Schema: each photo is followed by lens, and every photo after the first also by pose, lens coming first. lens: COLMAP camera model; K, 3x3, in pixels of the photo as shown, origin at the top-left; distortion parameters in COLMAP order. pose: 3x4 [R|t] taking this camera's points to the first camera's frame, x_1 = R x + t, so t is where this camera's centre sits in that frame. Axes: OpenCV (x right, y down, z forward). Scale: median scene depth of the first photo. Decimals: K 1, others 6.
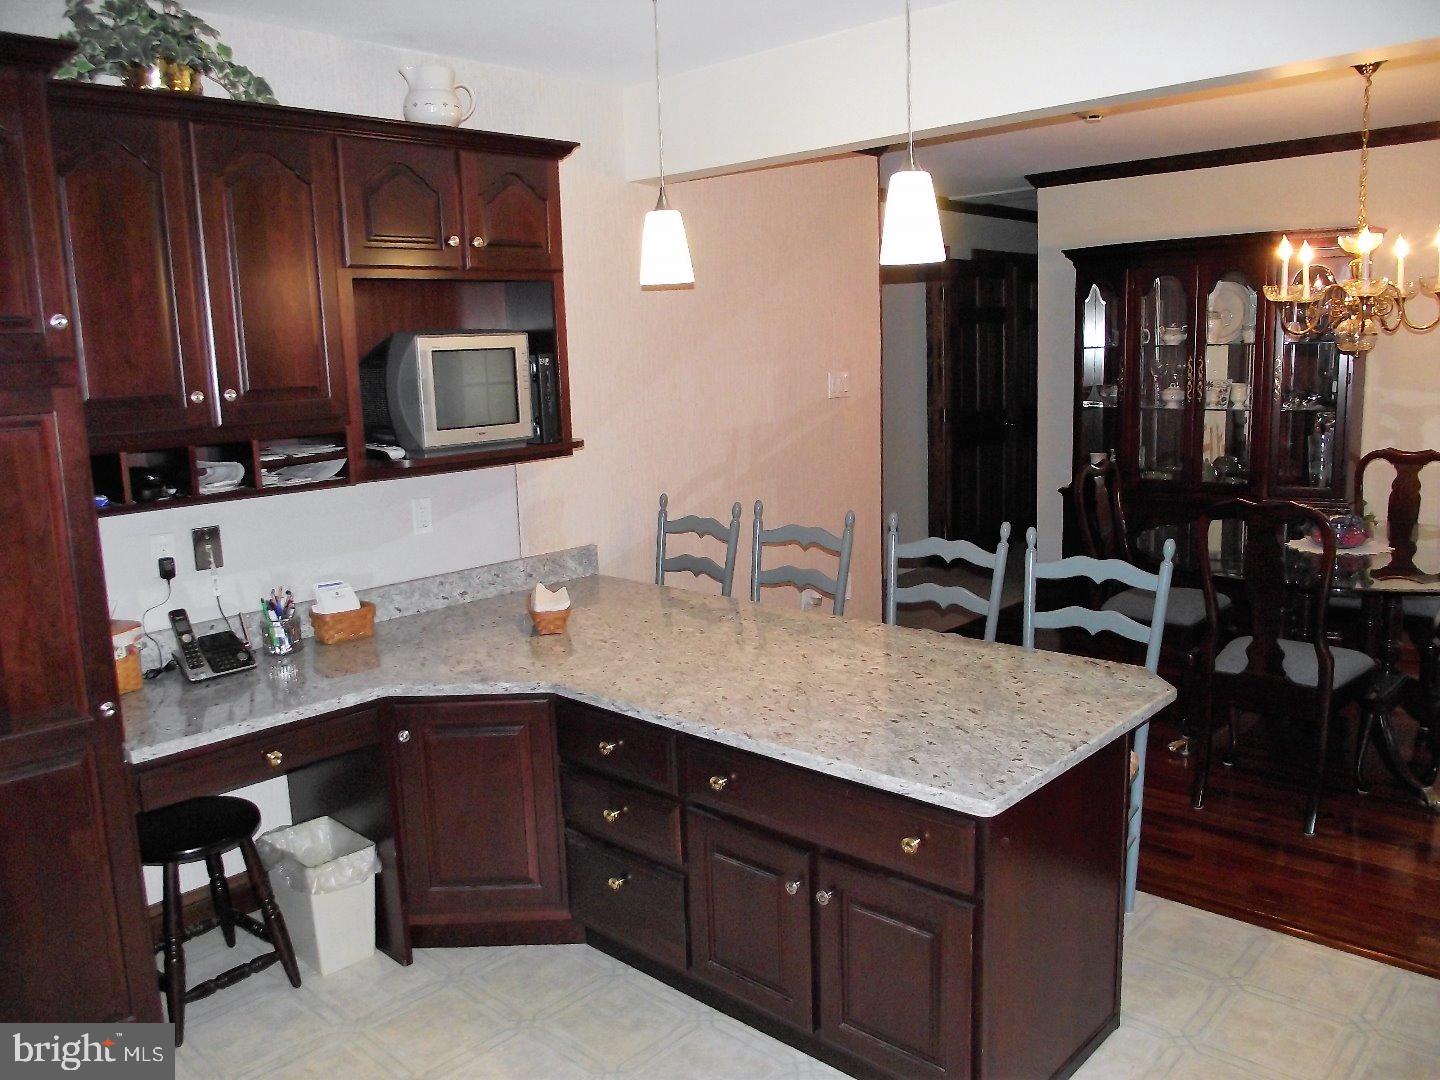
lens RADIAL K [[1128.6, 0, 761.1], [0, 1128.6, 516.3], [0, 0, 1]] dist [-0.029156, 0.009403]
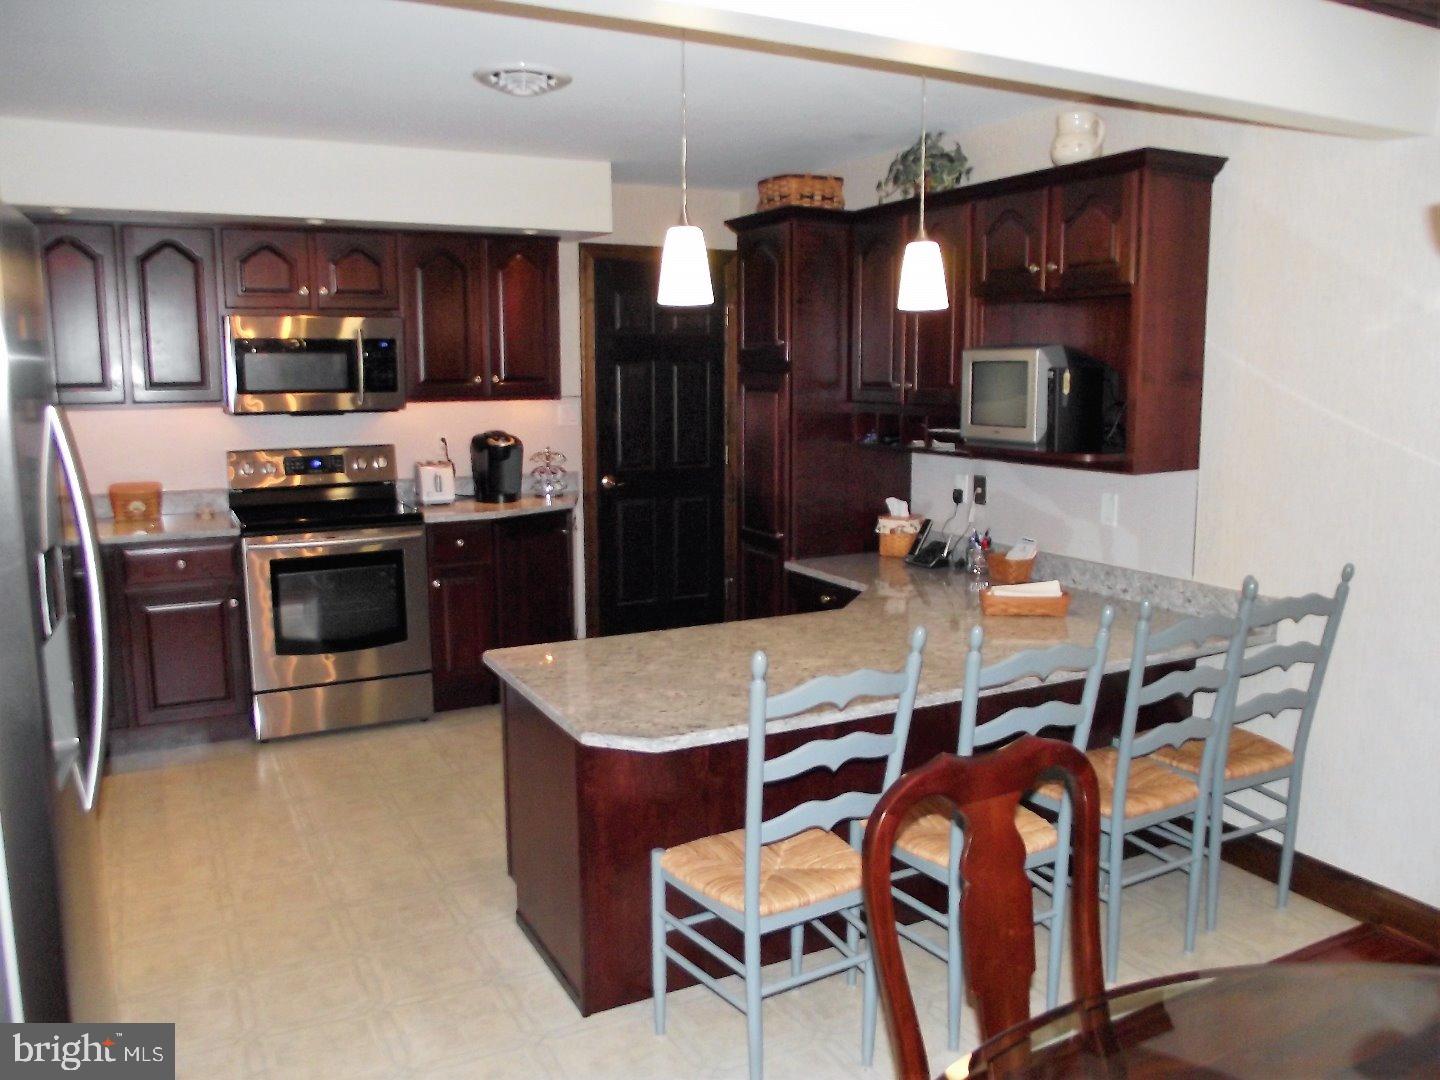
lens RADIAL K [[1124.2, 0, 720.0], [0, 1124.2, 540.0], [0, 0, 1]] dist [-0.088701, 0.060739]
pose [[-0.350047, 0.175110, -0.920219, 1.064106], [-0.129105, 0.963978, 0.232548, -0.221105], [0.927793, 0.200207, -0.314830, 1.237405]]
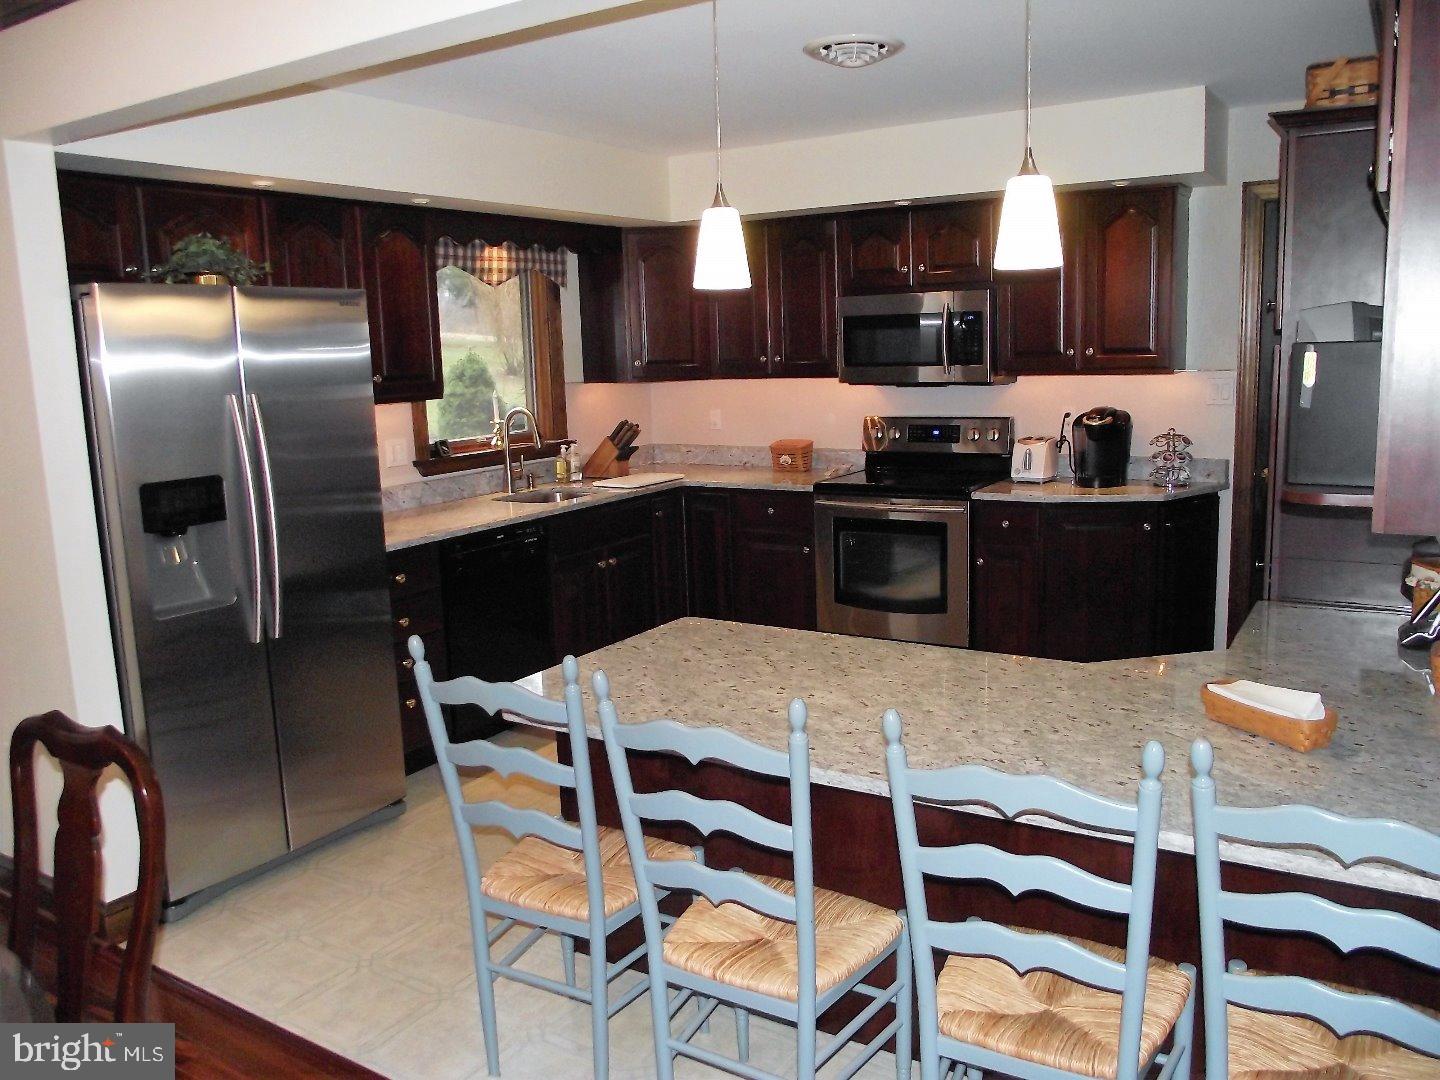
lens RADIAL K [[1124.2, 0, 720.0], [0, 1124.2, 540.0], [0, 0, 1]] dist [-0.088701, 0.060739]
pose [[-0.984846, 0.093376, -0.146145, 0.273880], [0.041357, 0.944817, 0.324977, -0.297335], [0.168425, 0.314009, -0.934362, 1.808672]]
